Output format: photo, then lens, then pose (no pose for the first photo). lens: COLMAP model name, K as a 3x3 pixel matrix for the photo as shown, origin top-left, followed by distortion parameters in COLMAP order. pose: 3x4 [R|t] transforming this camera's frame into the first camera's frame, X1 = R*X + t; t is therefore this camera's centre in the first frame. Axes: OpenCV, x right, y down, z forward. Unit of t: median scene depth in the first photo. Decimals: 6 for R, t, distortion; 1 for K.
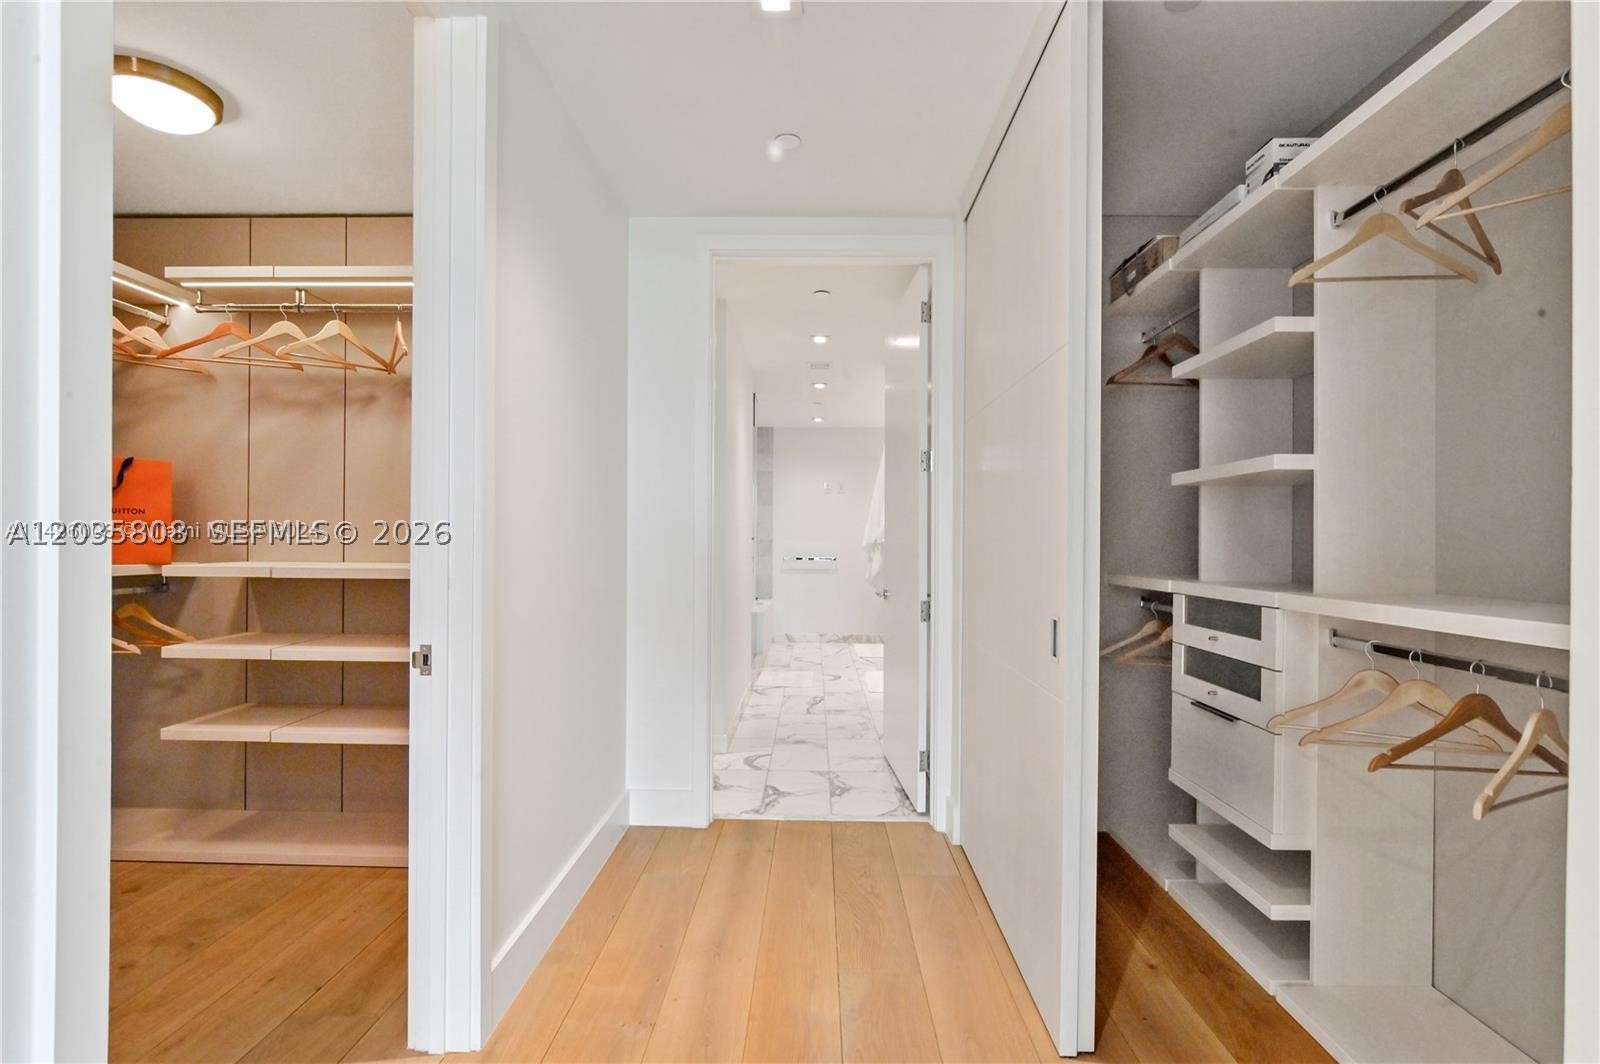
lens RADIAL K [[752.0, 0, 802.6], [0, 752.0, 533.1], [0, 0, 1]] dist [-0.009643, -0.000346]
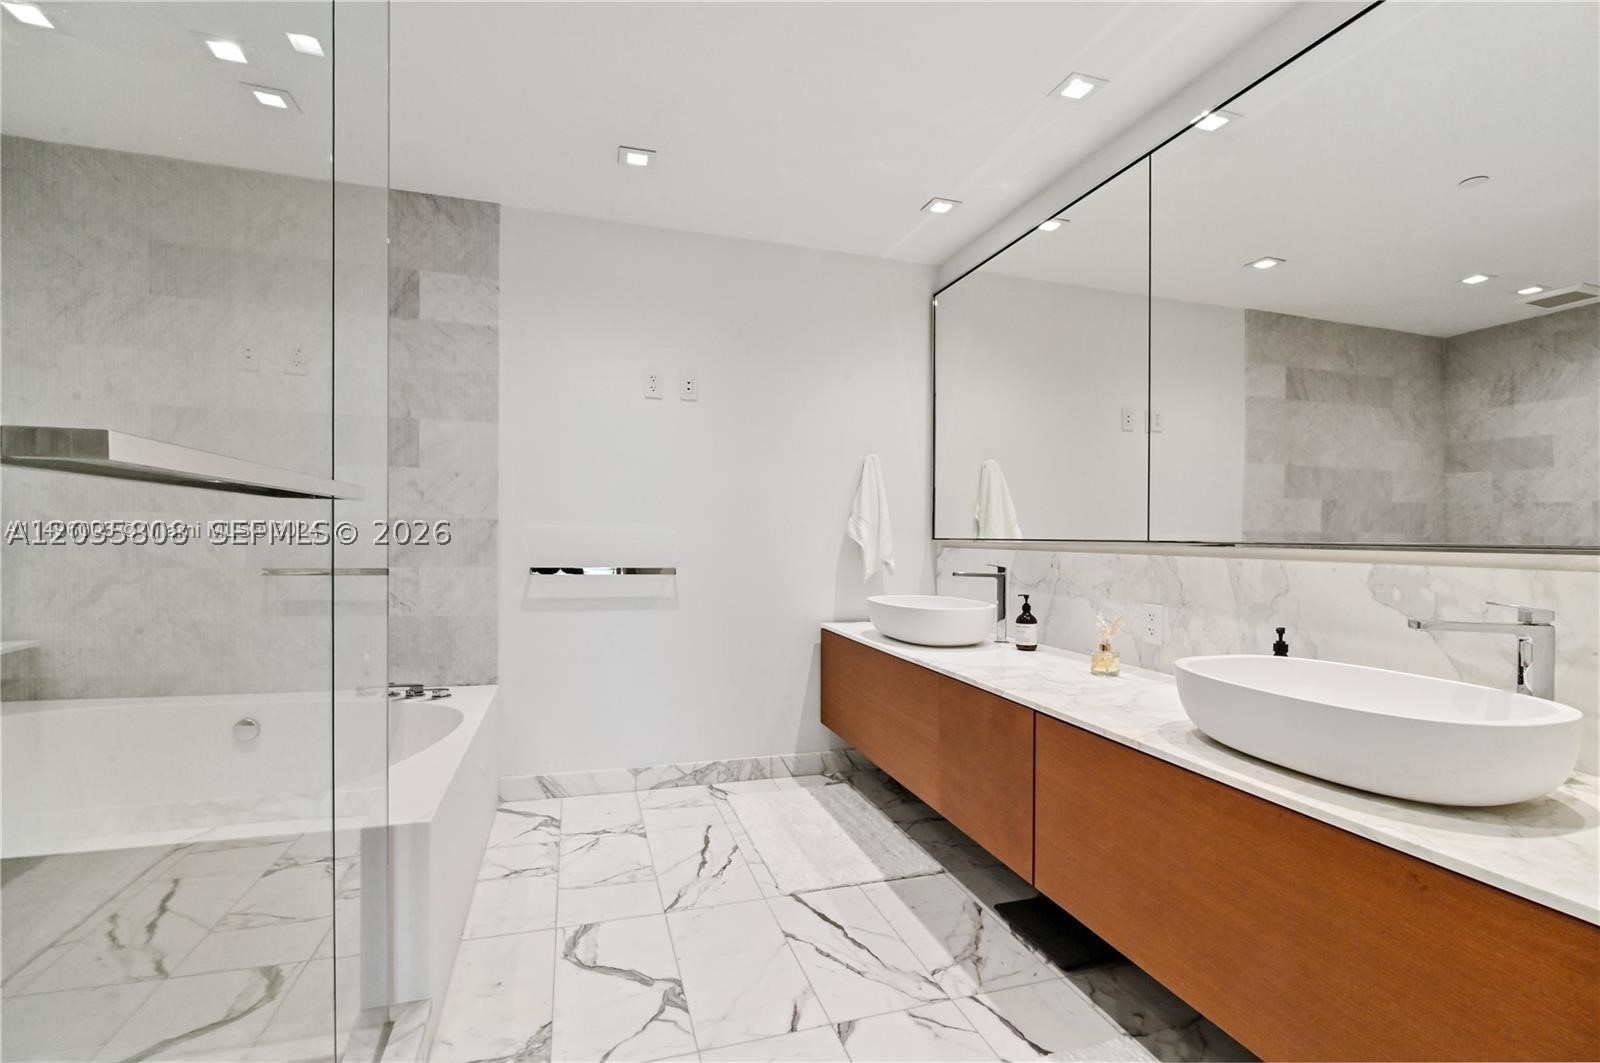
lens RADIAL K [[722.0, 0, 792.1], [0, 722.0, 532.2], [0, 0, 1]] dist [-0.001943, -0.000196]
pose [[0.952997, 0.000716, 0.302980, -0.010394], [-0.003575, 0.999954, 0.008883, 0.011928], [-0.302960, -0.009549, 0.952956, 0.631134]]
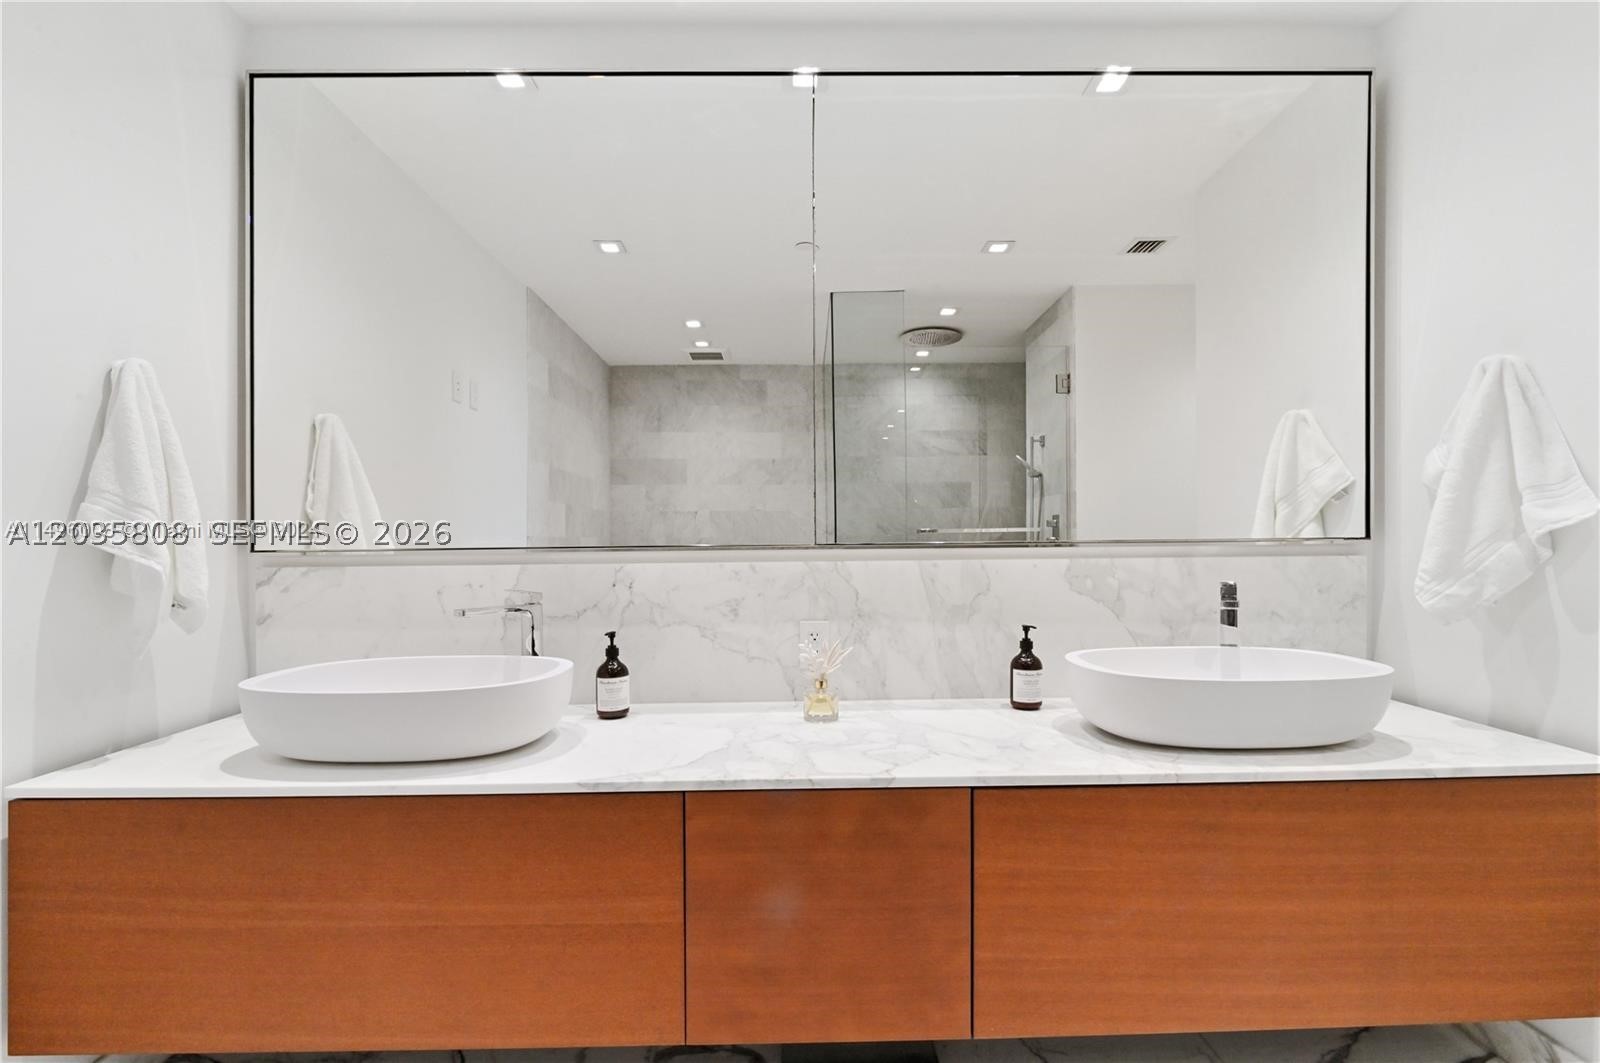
lens RADIAL K [[752.0, 0, 802.6], [0, 752.0, 532.6], [0, 0, 1]] dist [-0.009643, -0.000346]
pose [[-0.028411, 0.002022, 0.999594, -0.038130], [0.000026, 0.999998, -0.002022, 0.014693], [-0.999596, -0.000031, -0.028411, 0.925011]]
